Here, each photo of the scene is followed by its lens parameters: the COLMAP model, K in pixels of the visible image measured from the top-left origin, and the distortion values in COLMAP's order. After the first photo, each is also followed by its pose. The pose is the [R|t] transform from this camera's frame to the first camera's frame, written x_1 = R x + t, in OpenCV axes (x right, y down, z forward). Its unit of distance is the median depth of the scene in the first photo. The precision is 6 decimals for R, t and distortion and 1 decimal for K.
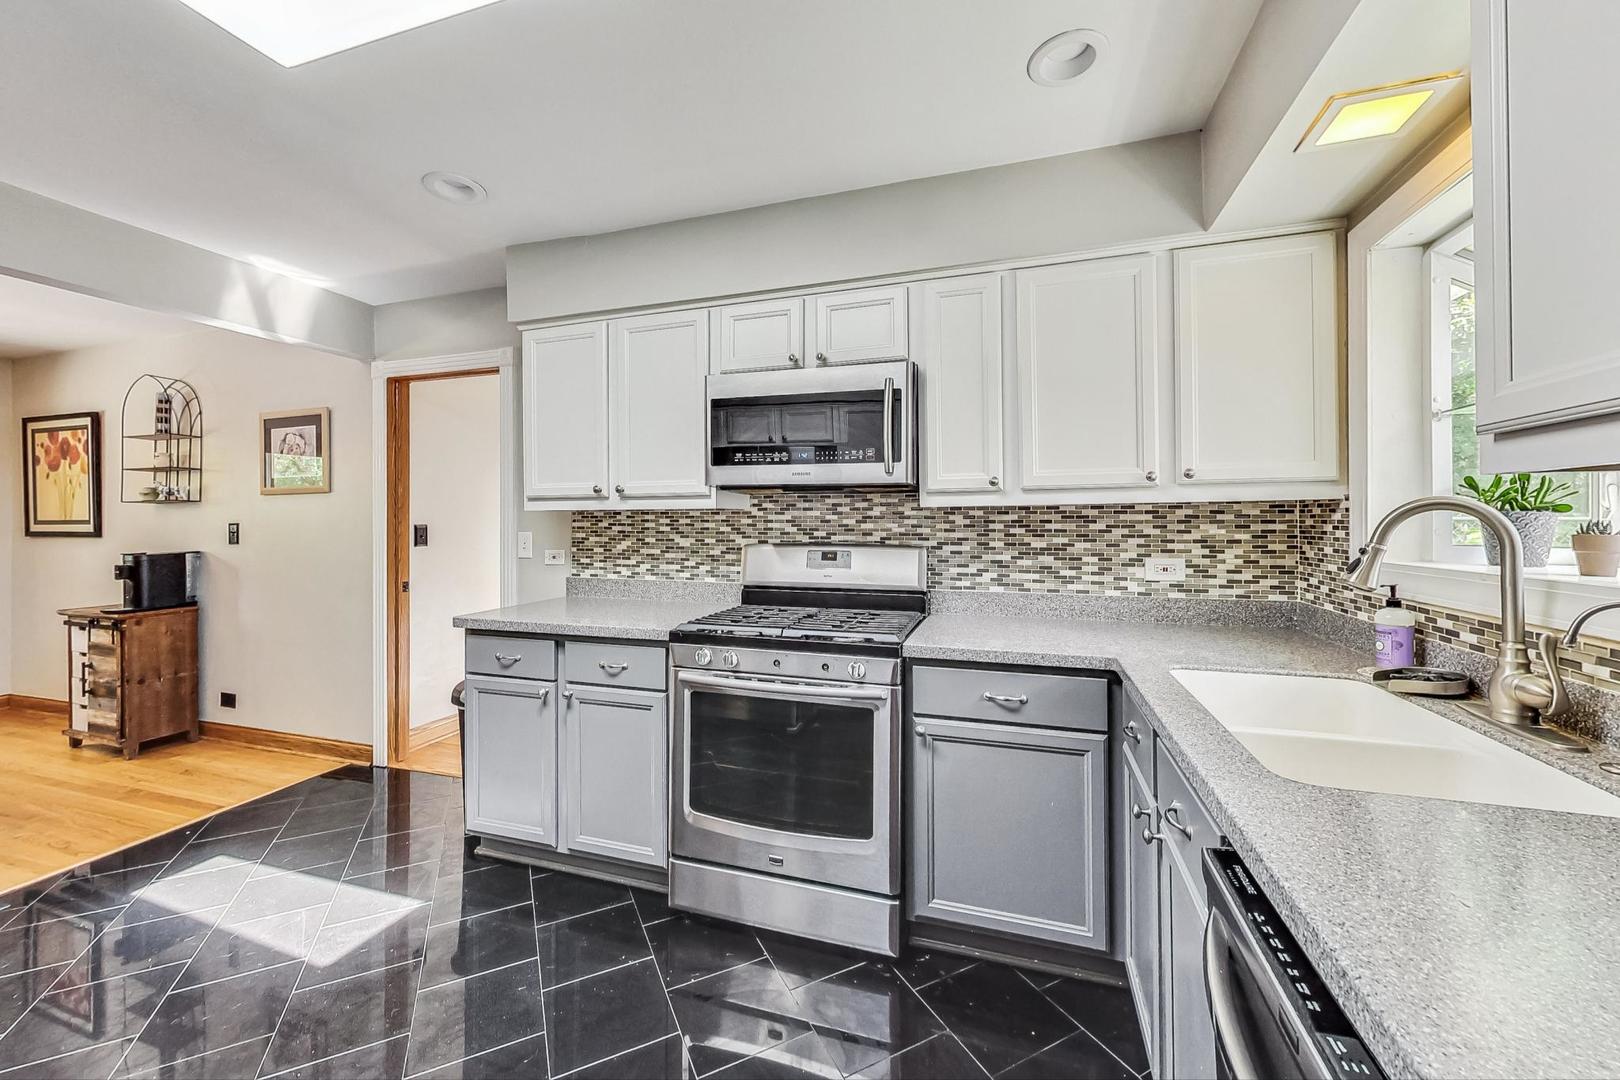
lens RADIAL K [[629.6, 0, 814.7], [0, 629.6, 523.7], [0, 0, 1]] dist [-0.003274, 0.000212]
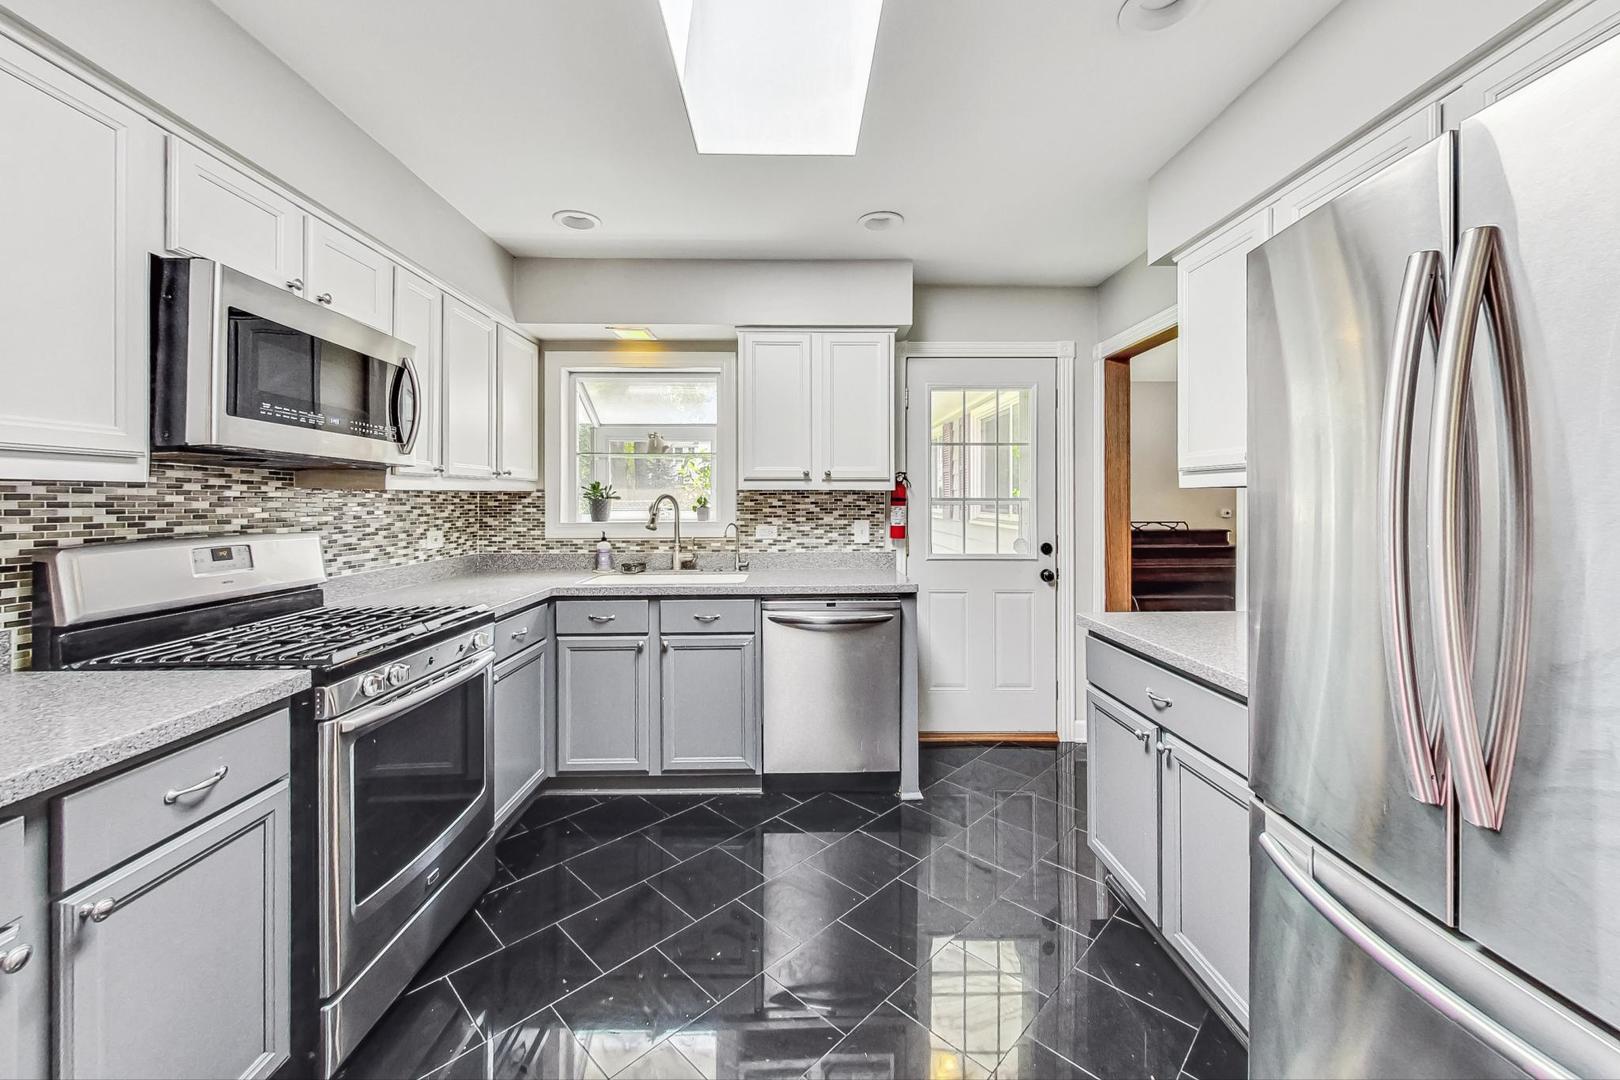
lens RADIAL K [[629.6, 0, 822.3], [0, 629.6, 500.9], [0, 0, 1]] dist [-0.003274, 0.000212]
pose [[-0.341342, 0.001294, 0.939938, -0.851391], [0.004171, 0.999991, 0.000138, -0.004946], [-0.939930, 0.003968, -0.341344, 0.603938]]
